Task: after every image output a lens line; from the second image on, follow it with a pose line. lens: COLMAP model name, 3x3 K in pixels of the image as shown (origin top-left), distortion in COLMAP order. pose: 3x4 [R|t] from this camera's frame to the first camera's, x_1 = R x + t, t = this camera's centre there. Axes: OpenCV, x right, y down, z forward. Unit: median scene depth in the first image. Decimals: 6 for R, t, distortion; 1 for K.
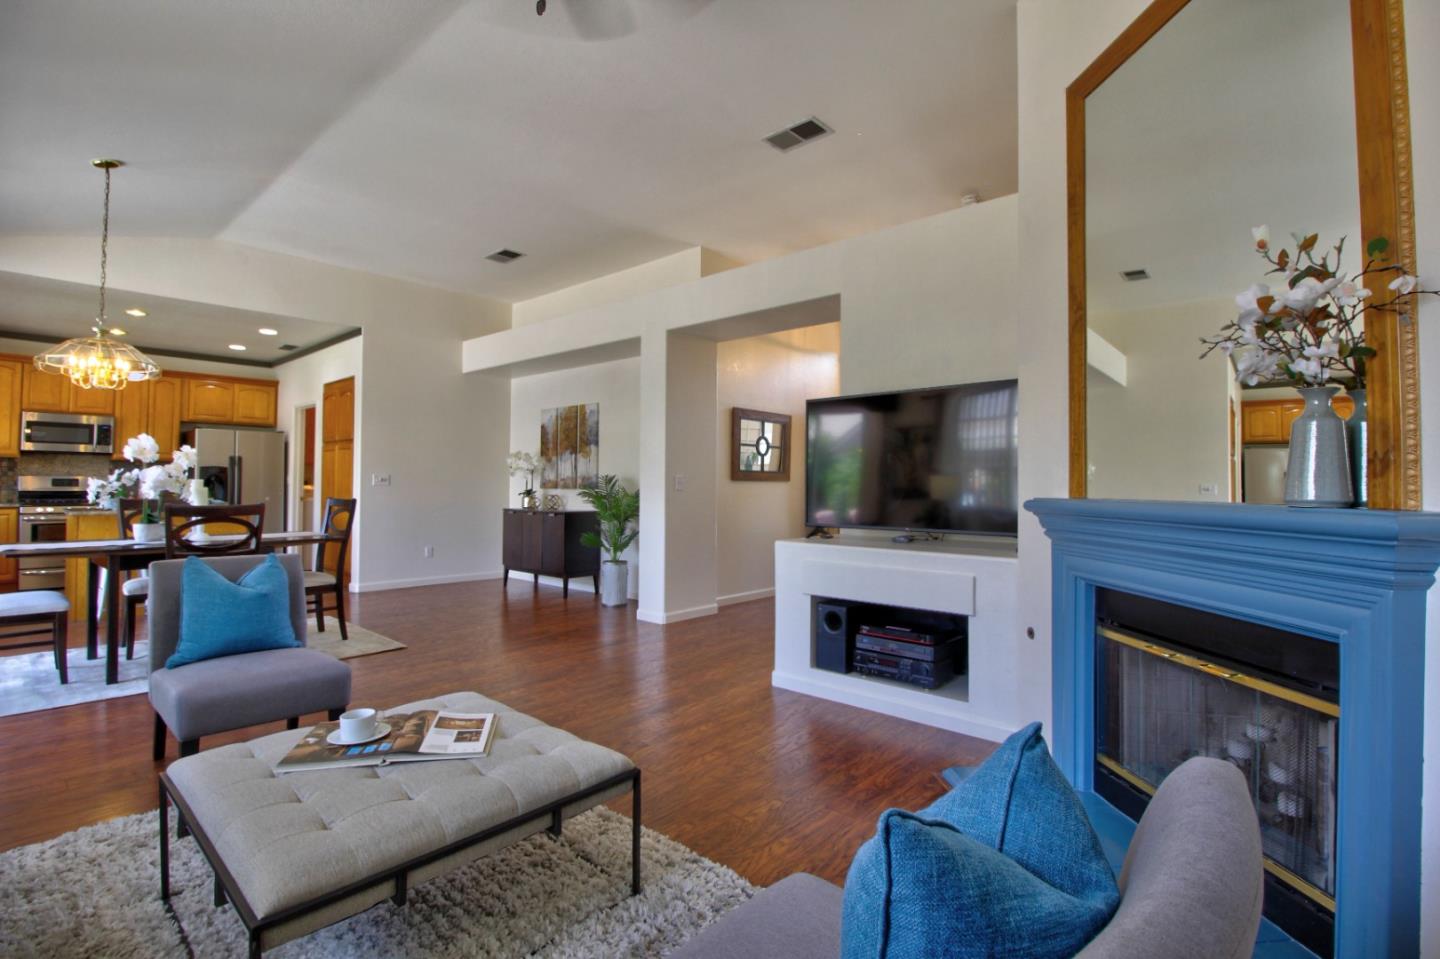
lens RADIAL K [[667.0, 0, 716.5], [0, 667.0, 476.6], [0, 0, 1]] dist [-0.005517, -0.009557]
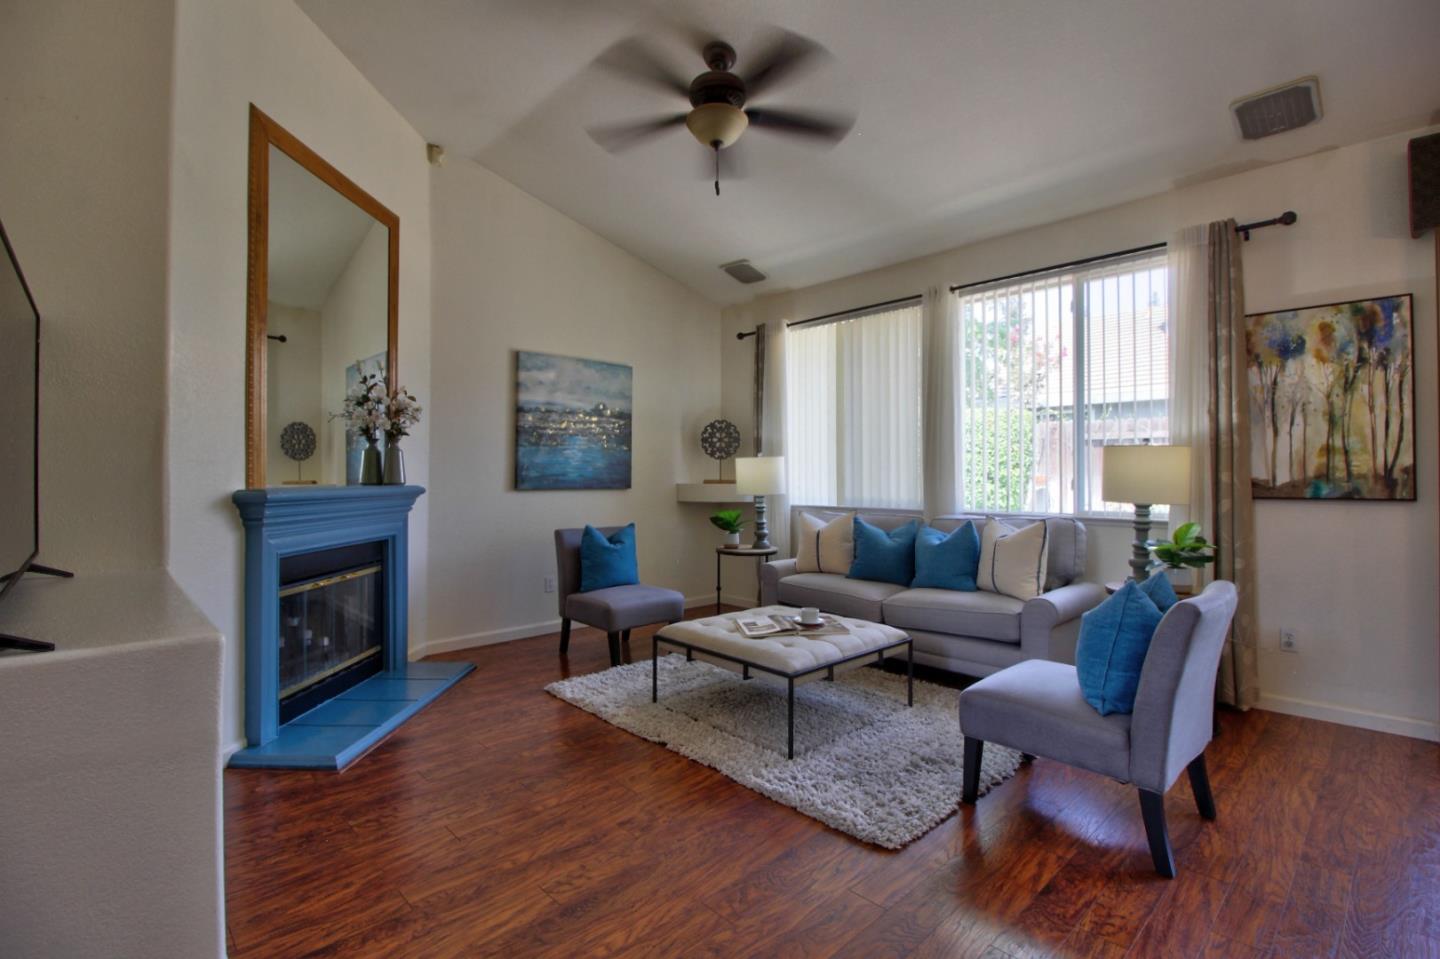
lens RADIAL K [[667.0, 0, 717.4], [0, 667.0, 470.8], [0, 0, 1]] dist [-0.005517, -0.009557]
pose [[-0.995618, -0.008401, 0.093134, -0.119544], [-0.010247, 0.999760, -0.019355, 0.006800], [-0.092949, -0.020224, -0.995465, 0.746293]]
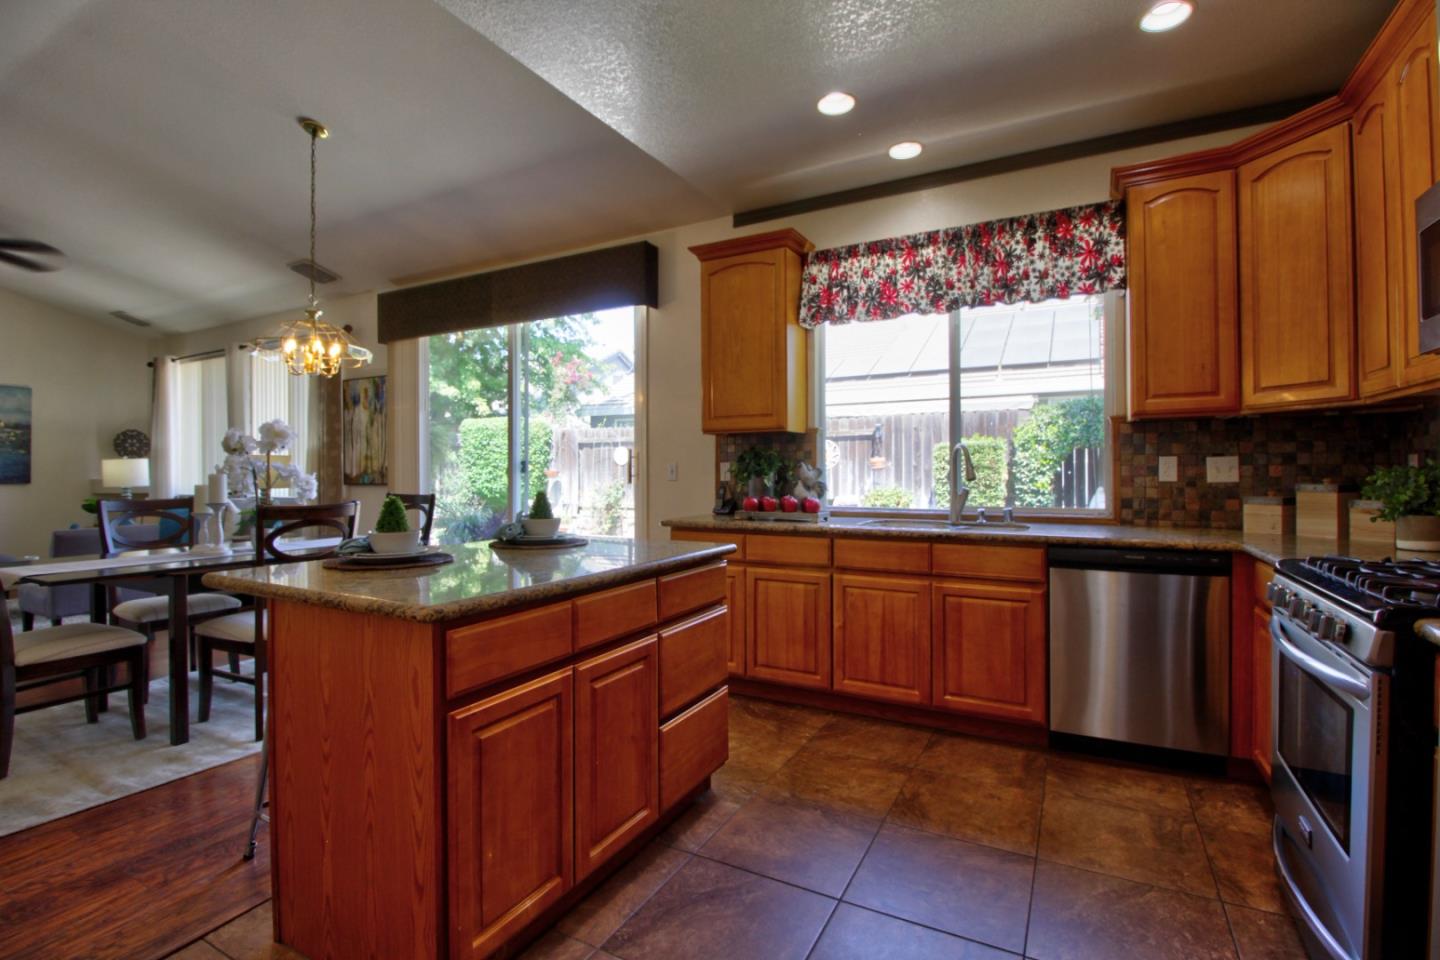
lens RADIAL K [[667.0, 0, 711.8], [0, 667.0, 471.4], [0, 0, 1]] dist [-0.005517, -0.009557]
pose [[-0.975805, -0.003640, -0.218612, -0.740694], [-0.001000, 0.999925, -0.012183, 0.006770], [0.218640, -0.011670, -0.975736, 1.171755]]
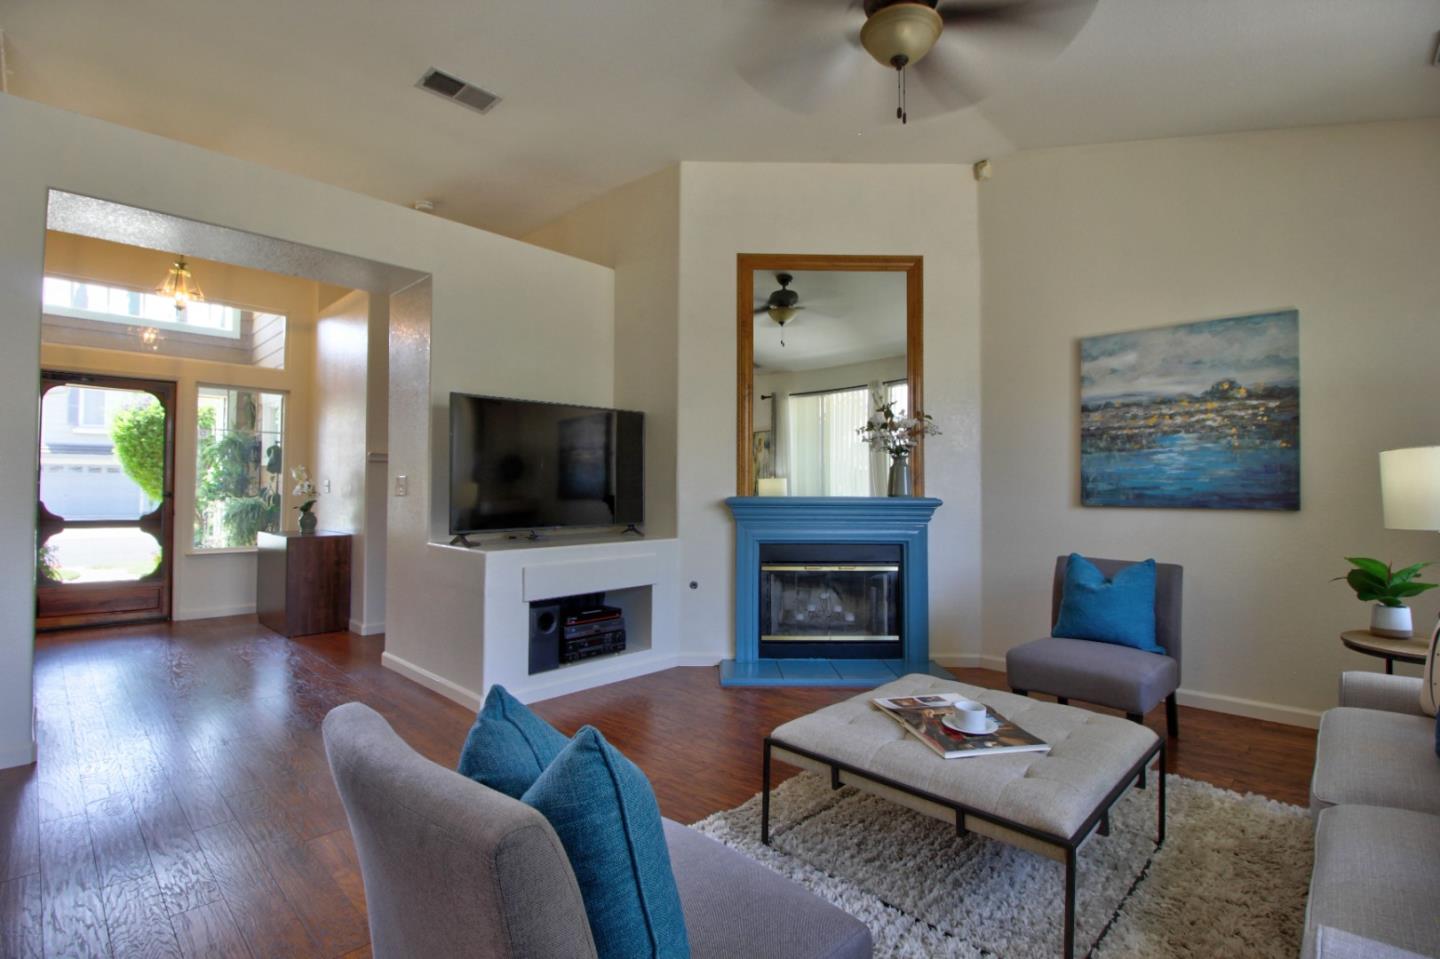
lens RADIAL K [[667.0, 0, 714.3], [0, 667.0, 472.8], [0, 0, 1]] dist [-0.005517, -0.009557]
pose [[0.048881, 0.016427, 0.998670, -0.437956], [-0.015106, 0.999763, -0.015706, 0.000332], [-0.998690, -0.014318, 0.049117, 0.363334]]
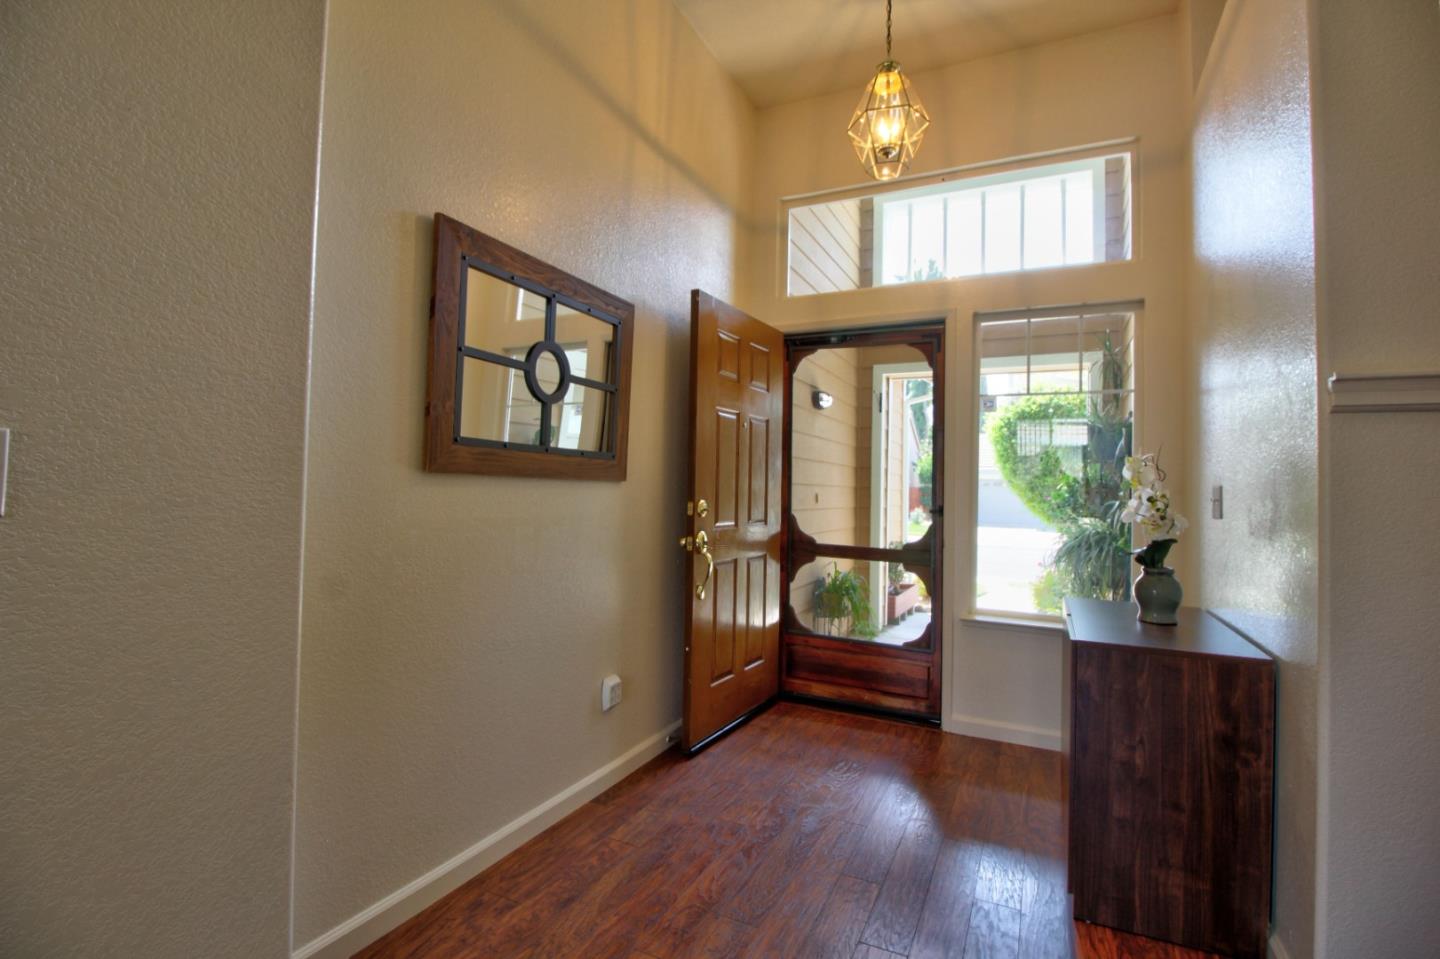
lens RADIAL K [[667.0, 0, 723.0], [0, 667.0, 472.5], [0, 0, 1]] dist [-0.005517, -0.009557]
pose [[0.963832, 0.019067, 0.265826, 0.063388], [-0.015346, 0.999753, -0.016067, 0.006040], [-0.266067, 0.011407, 0.963887, 0.647579]]
